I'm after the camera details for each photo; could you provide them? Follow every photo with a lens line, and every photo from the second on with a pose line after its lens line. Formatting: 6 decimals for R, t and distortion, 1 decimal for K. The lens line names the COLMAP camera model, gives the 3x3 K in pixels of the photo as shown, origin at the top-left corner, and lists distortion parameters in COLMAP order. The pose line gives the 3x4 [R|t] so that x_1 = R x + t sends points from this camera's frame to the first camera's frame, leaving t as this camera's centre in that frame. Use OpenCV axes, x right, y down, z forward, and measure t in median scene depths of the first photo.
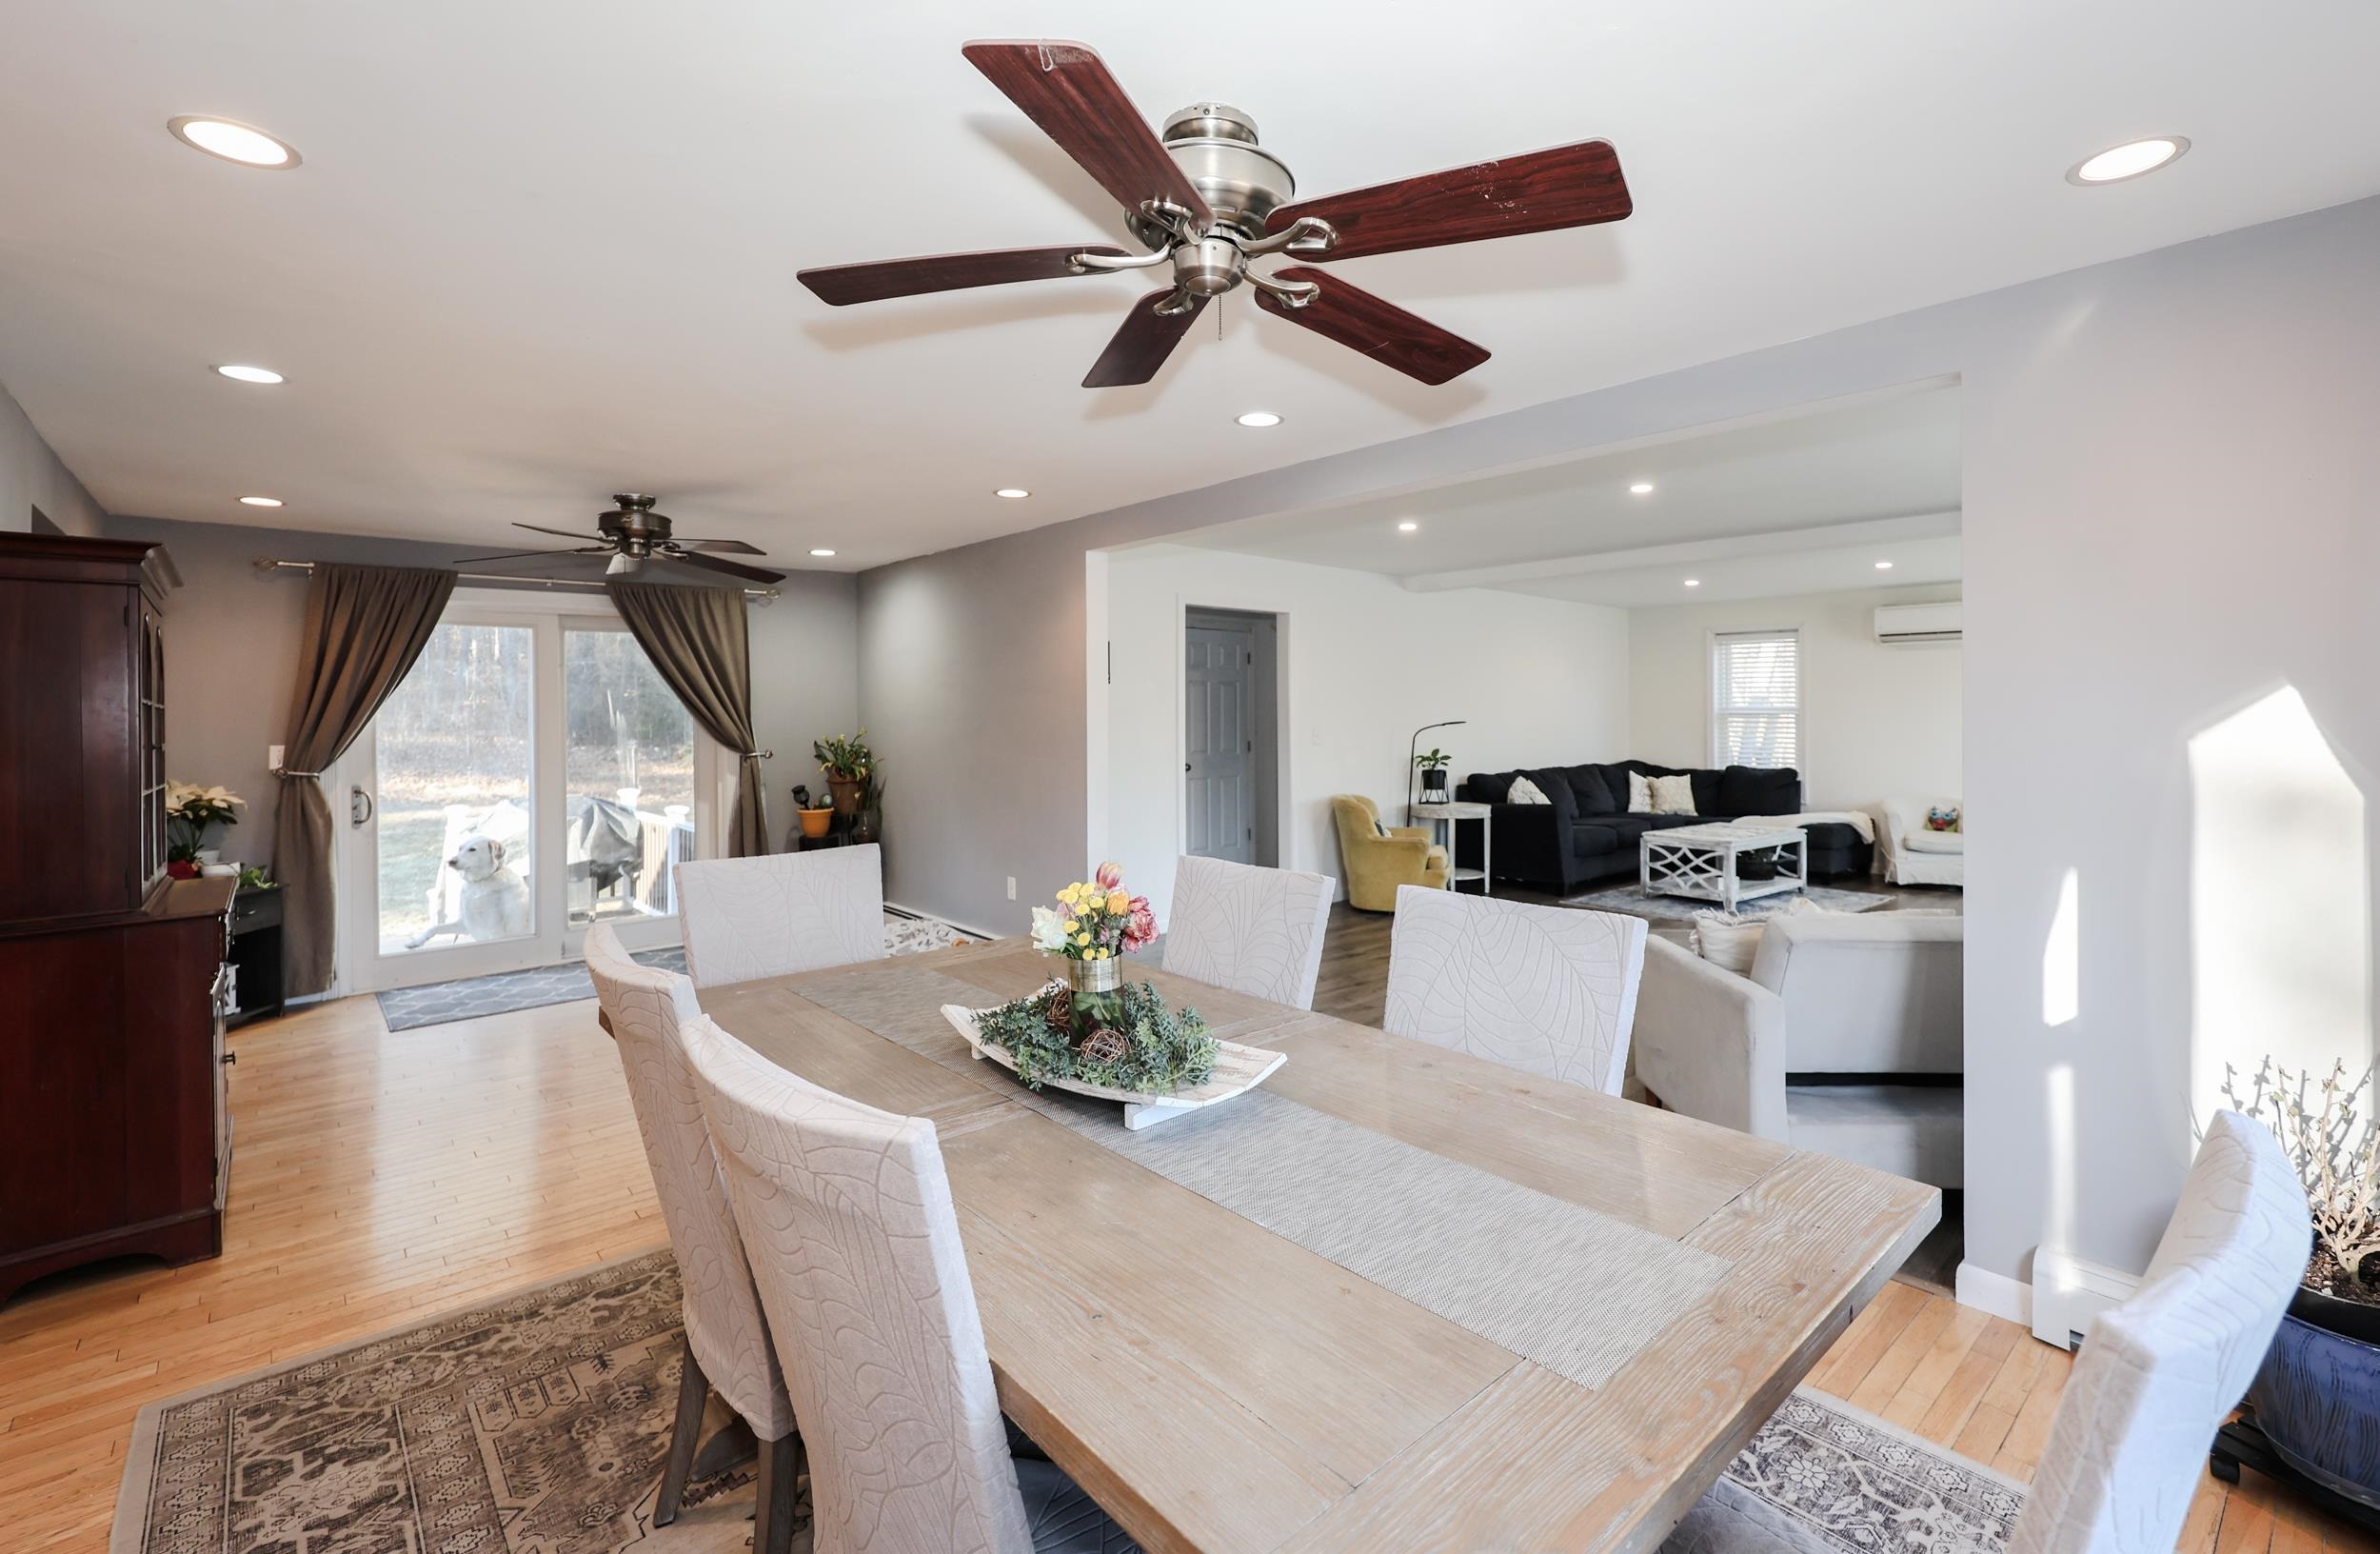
lens RADIAL K [[1037.0, 0, 1233.3], [0, 1037.0, 696.9], [0, 0, 1]] dist [0.001261, 0.000239]
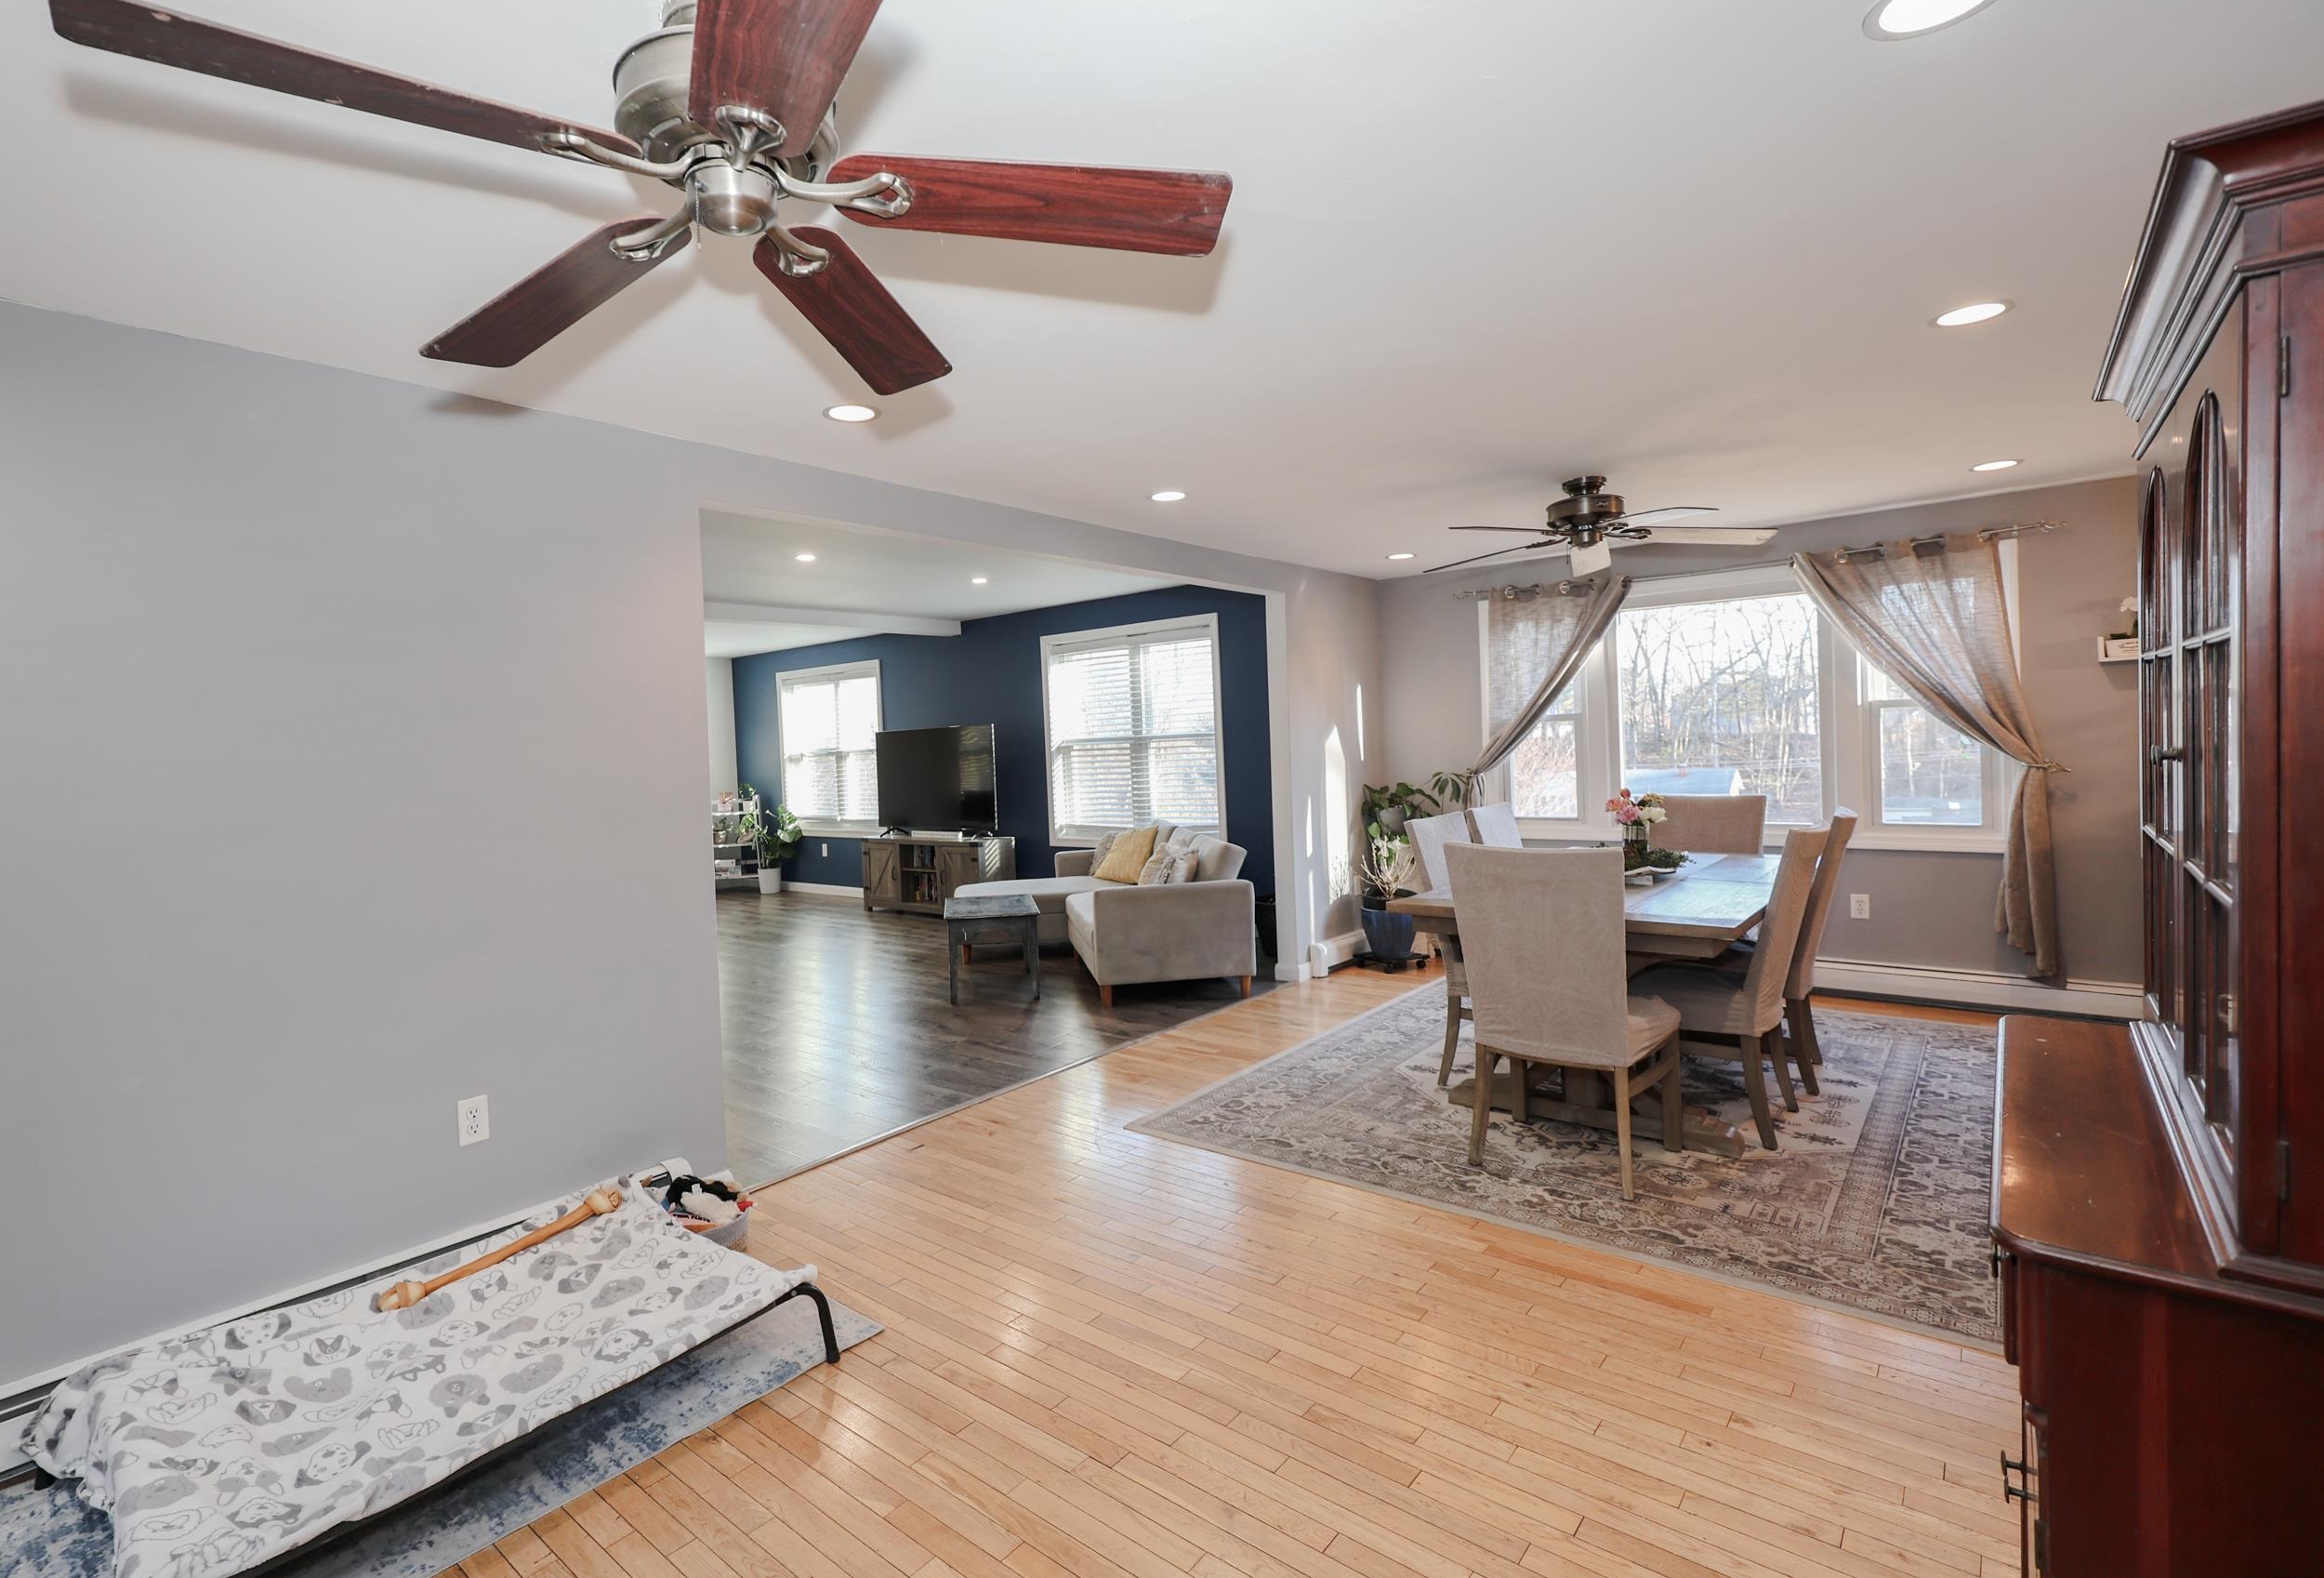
lens RADIAL K [[1060.7, 0, 1058.0], [0, 1060.7, 769.2], [0, 0, 1]] dist [0.003253, 0.000764]
pose [[-0.089586, -0.017898, 0.995818, -0.519668], [0.023162, 0.999531, 0.020048, 0.009880], [-0.995710, 0.024861, -0.089130, 0.543145]]
